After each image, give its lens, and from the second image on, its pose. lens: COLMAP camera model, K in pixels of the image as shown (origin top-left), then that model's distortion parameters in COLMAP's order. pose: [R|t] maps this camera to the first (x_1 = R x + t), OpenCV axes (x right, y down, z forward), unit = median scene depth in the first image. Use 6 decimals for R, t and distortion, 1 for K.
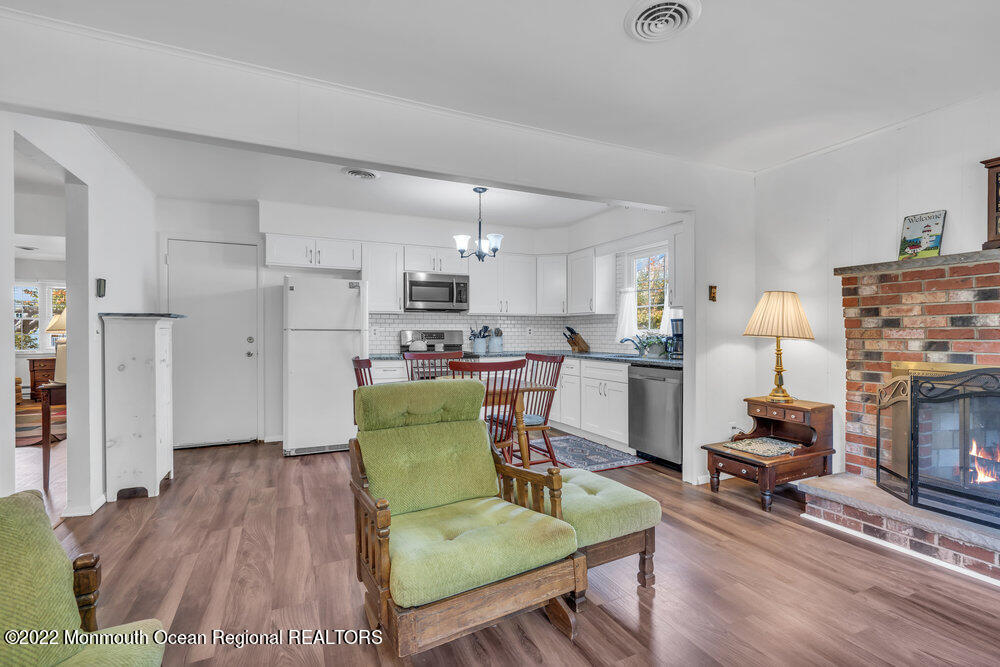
lens RADIAL K [[457.9, 0, 503.2], [0, 457.9, 335.8], [0, 0, 1]] dist [-0.002959, 0.000515]
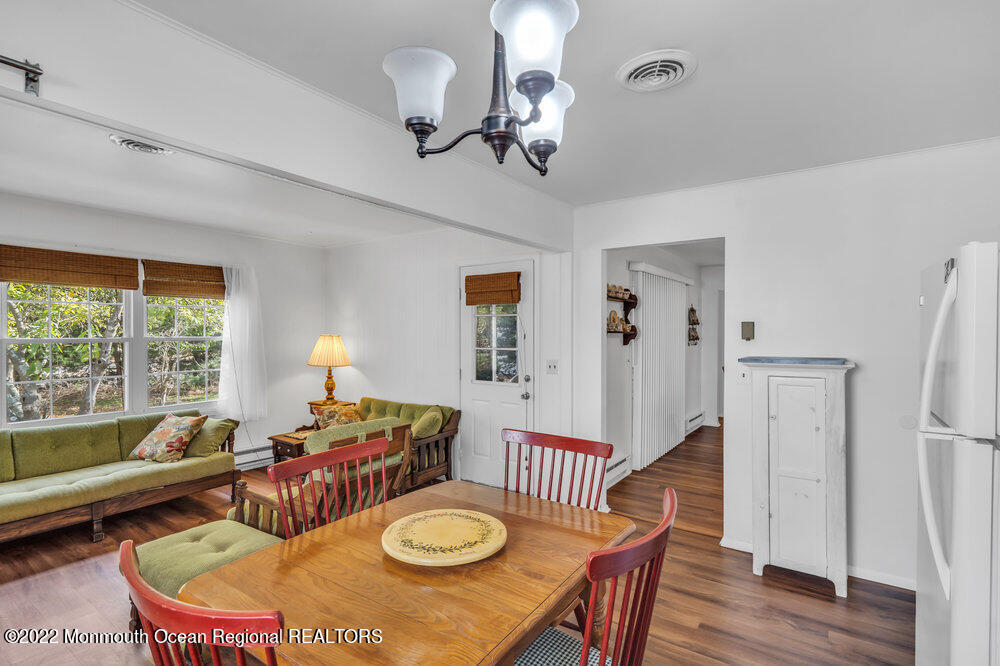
lens RADIAL K [[481.1, 0, 502.8], [0, 481.1, 335.0], [0, 0, 1]] dist [0.001265, 0.000013]
pose [[-0.867392, 0.002783, -0.497618, 0.085276], [-0.003640, 0.999922, 0.011938, -0.099590], [0.497613, 0.012167, -0.867314, 1.519072]]
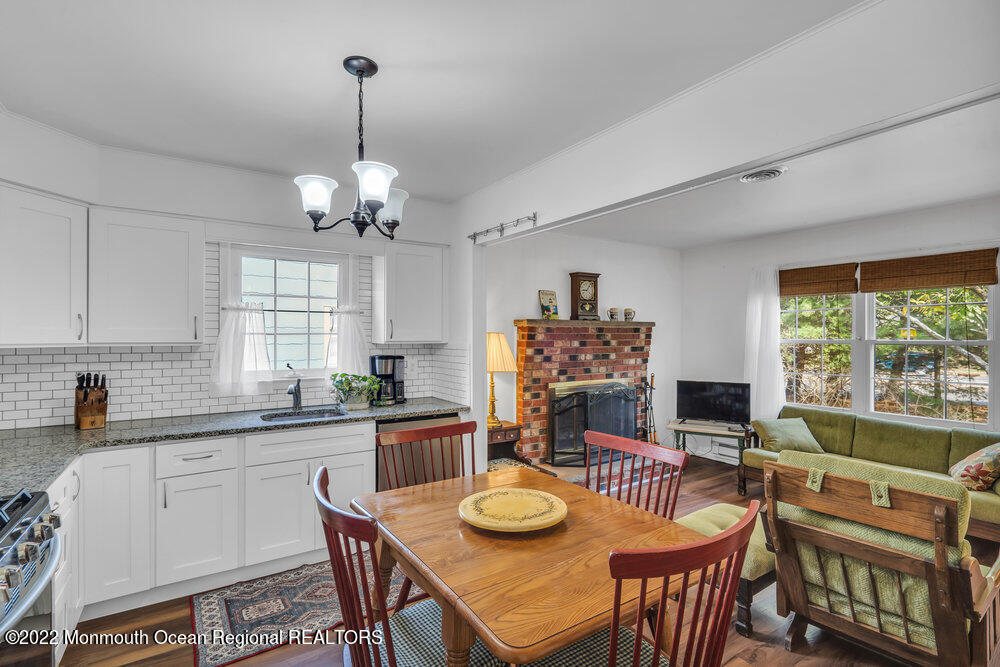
lens RADIAL K [[481.1, 0, 502.8], [0, 481.1, 335.5], [0, 0, 1]] dist [0.001265, 0.000013]
pose [[-0.139890, 0.001599, 0.990166, -0.629890], [0.005980, 0.999982, -0.000770, -0.090600], [-0.990149, 0.005813, -0.139897, 1.170740]]
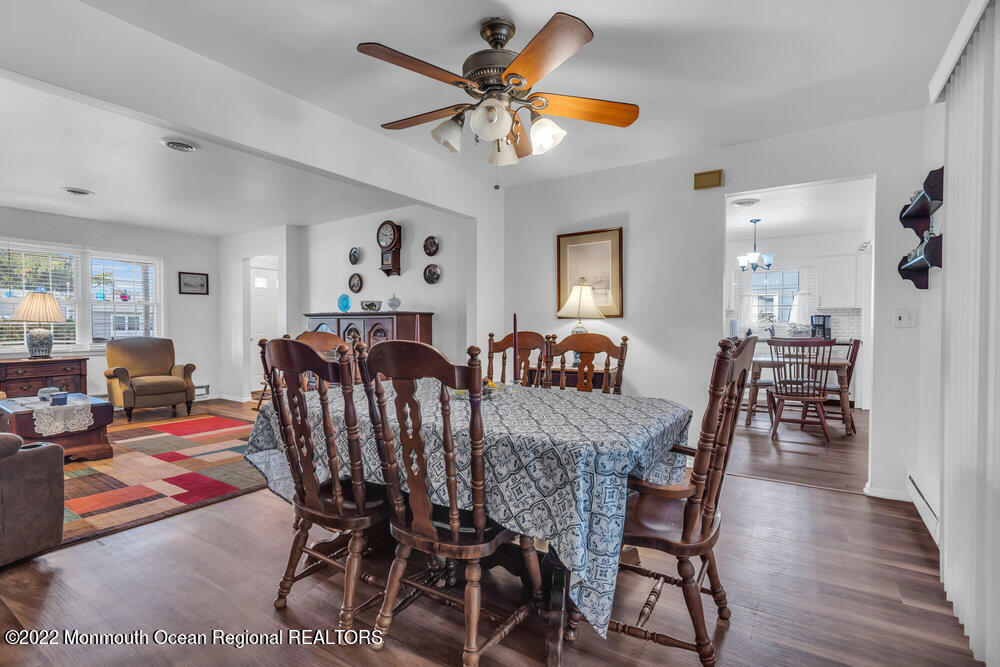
lens RADIAL K [[463.3, 0, 500.5], [0, 463.3, 336.0], [0, 0, 1]] dist [-0.003214, 0.000614]
pose [[0.856270, -0.009399, 0.516443, -1.812530], [0.003469, 0.999917, 0.012446, 0.015612], [-0.516517, -0.008865, 0.856231, 0.239134]]
